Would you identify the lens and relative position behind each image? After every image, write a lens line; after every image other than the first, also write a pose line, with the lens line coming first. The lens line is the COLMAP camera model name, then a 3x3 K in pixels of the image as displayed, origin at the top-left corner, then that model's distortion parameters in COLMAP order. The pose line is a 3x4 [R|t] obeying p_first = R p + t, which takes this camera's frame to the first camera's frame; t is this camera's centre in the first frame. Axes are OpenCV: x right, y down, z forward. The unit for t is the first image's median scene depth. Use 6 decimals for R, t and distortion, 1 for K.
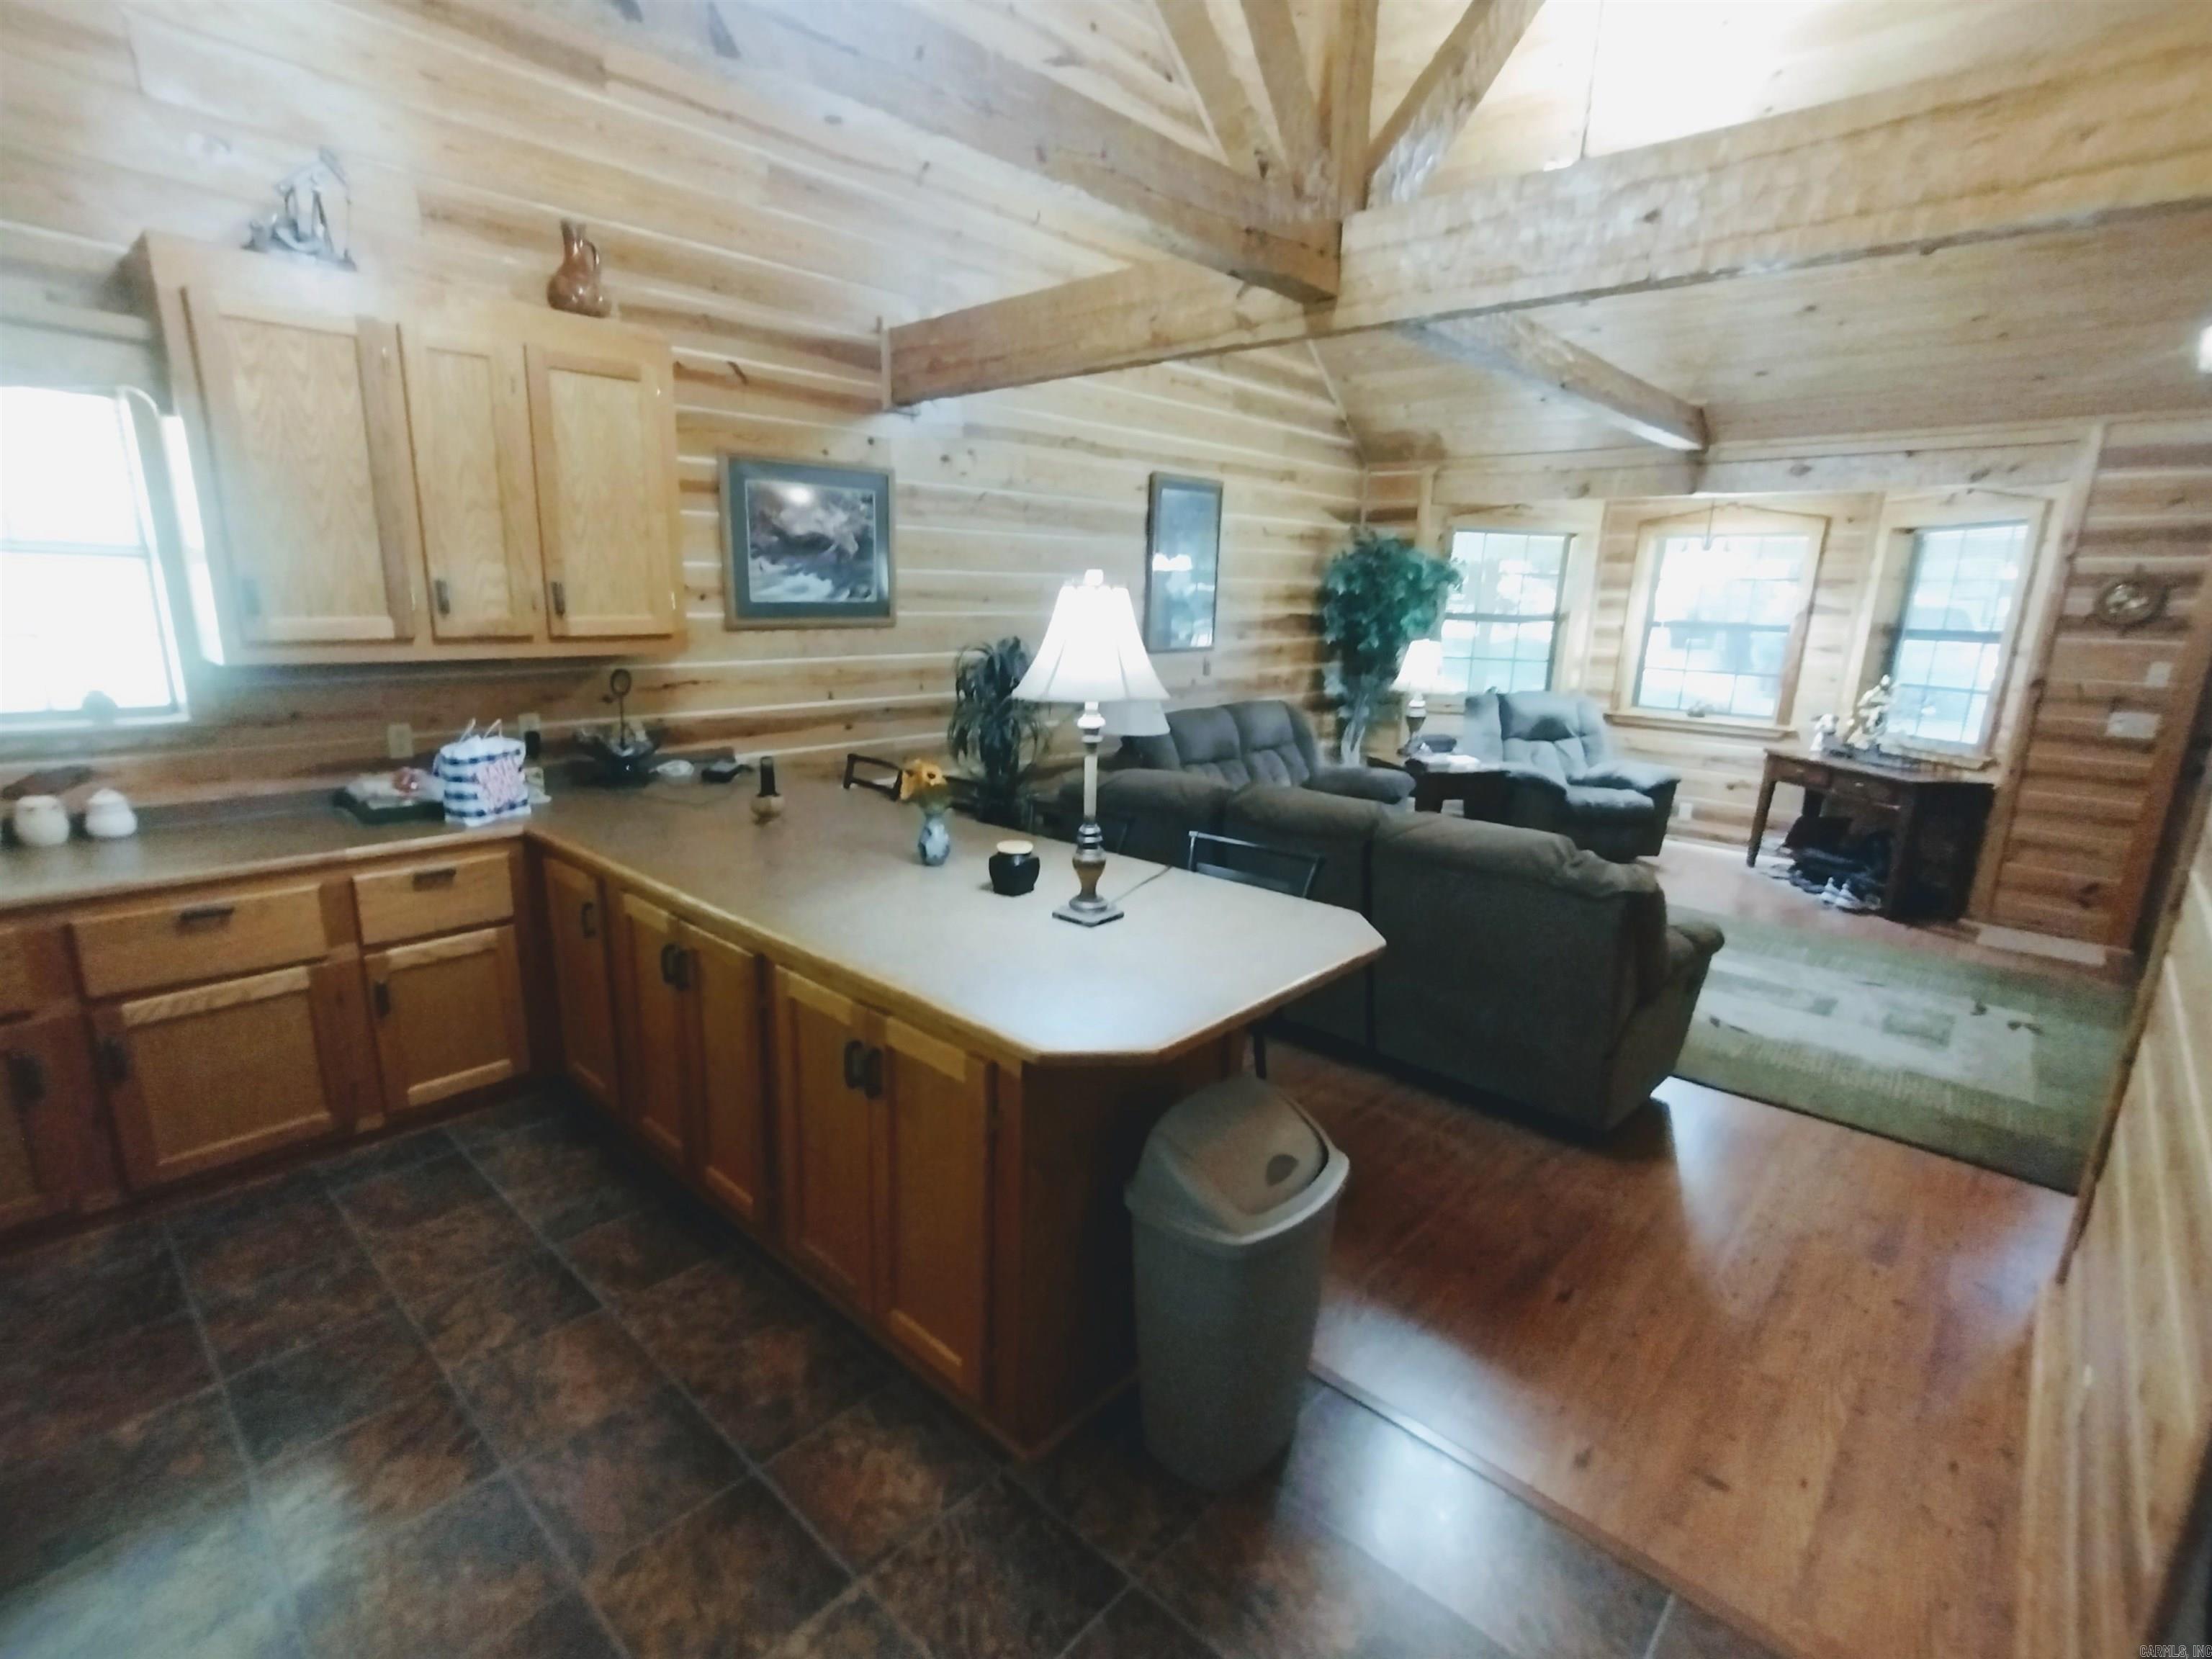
lens RADIAL K [[1022.9, 0, 1064.2], [0, 1022.9, 850.5], [0, 0, 1]] dist [-0.000554, -0.002227]
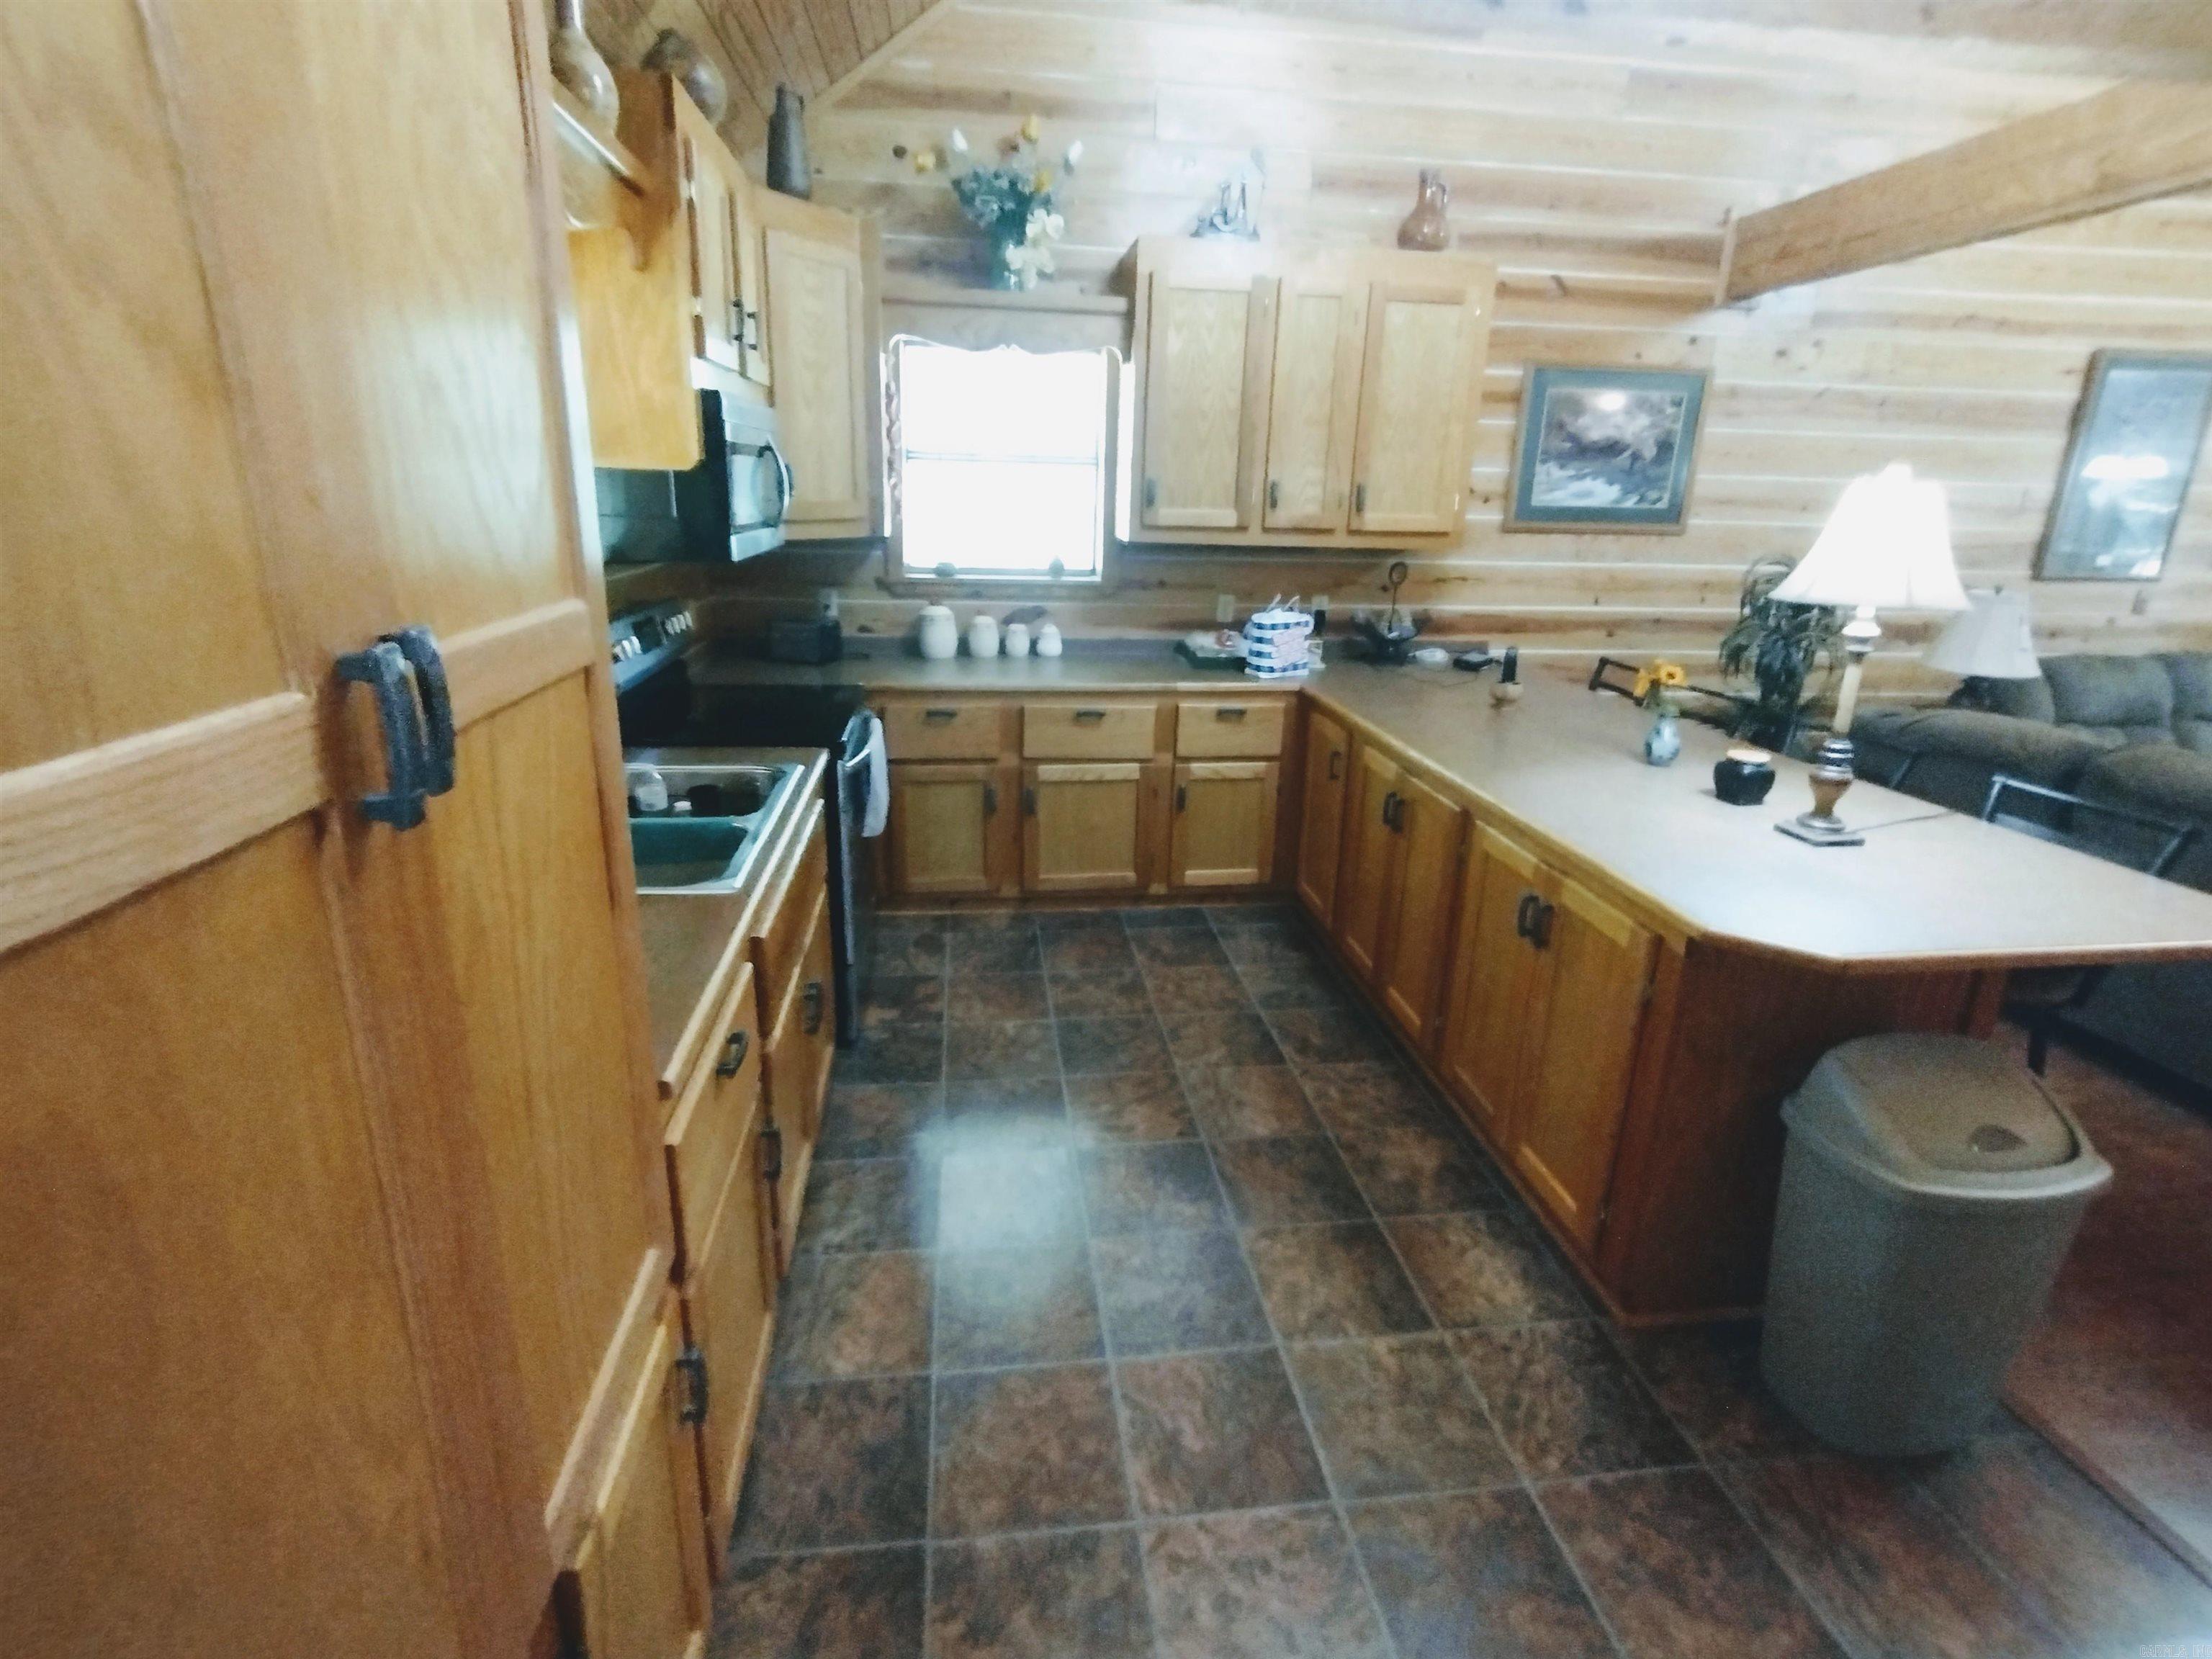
lens RADIAL K [[1029.2, 0, 1122.8], [0, 1029.2, 765.0], [0, 0, 1]] dist [-0.002839, 0.003829]
pose [[0.782193, 0.166657, -0.600333, 0.037014], [-0.166468, 0.984433, 0.056389, 0.024527], [0.600385, 0.055830, 0.797760, -0.063075]]
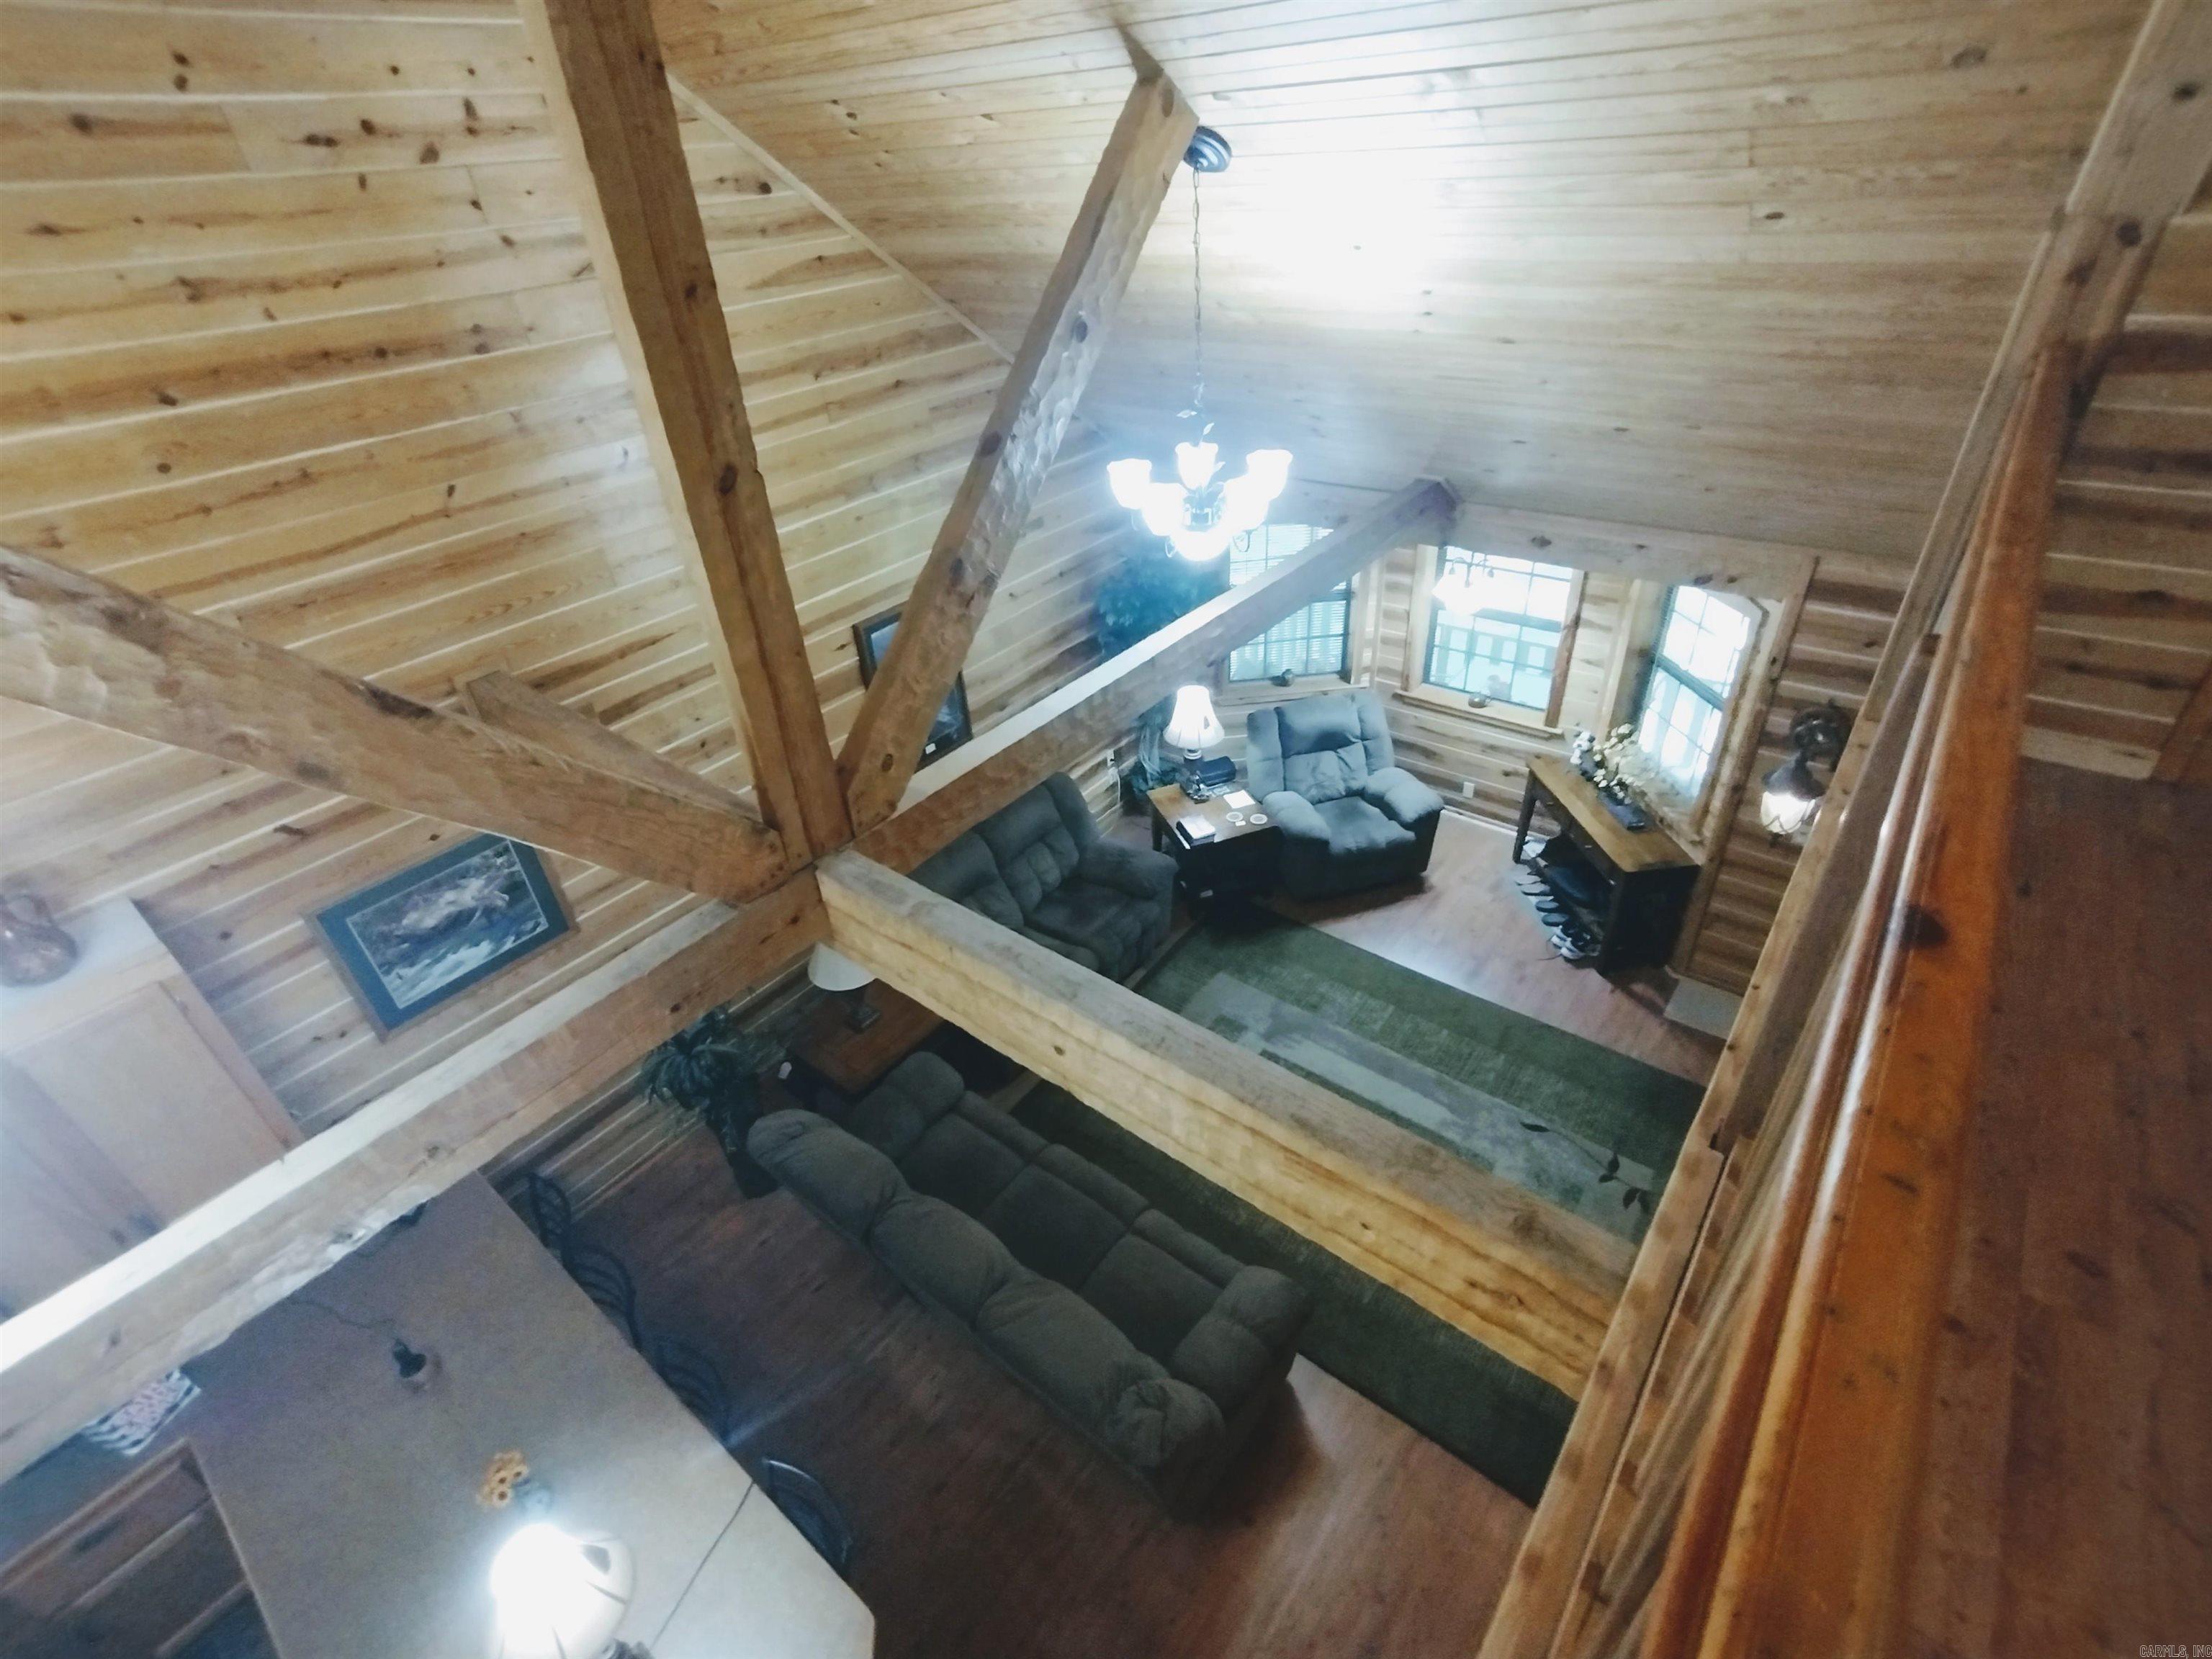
lens RADIAL K [[1022.9, 0, 1095.3], [0, 1022.9, 814.7], [0, 0, 1]] dist [-0.000554, -0.002227]
pose [[0.991578, -0.125965, 0.030089, 0.323031], [0.109763, 0.940711, 0.320958, -0.611620], [-0.068735, -0.314952, 0.946615, 0.078222]]
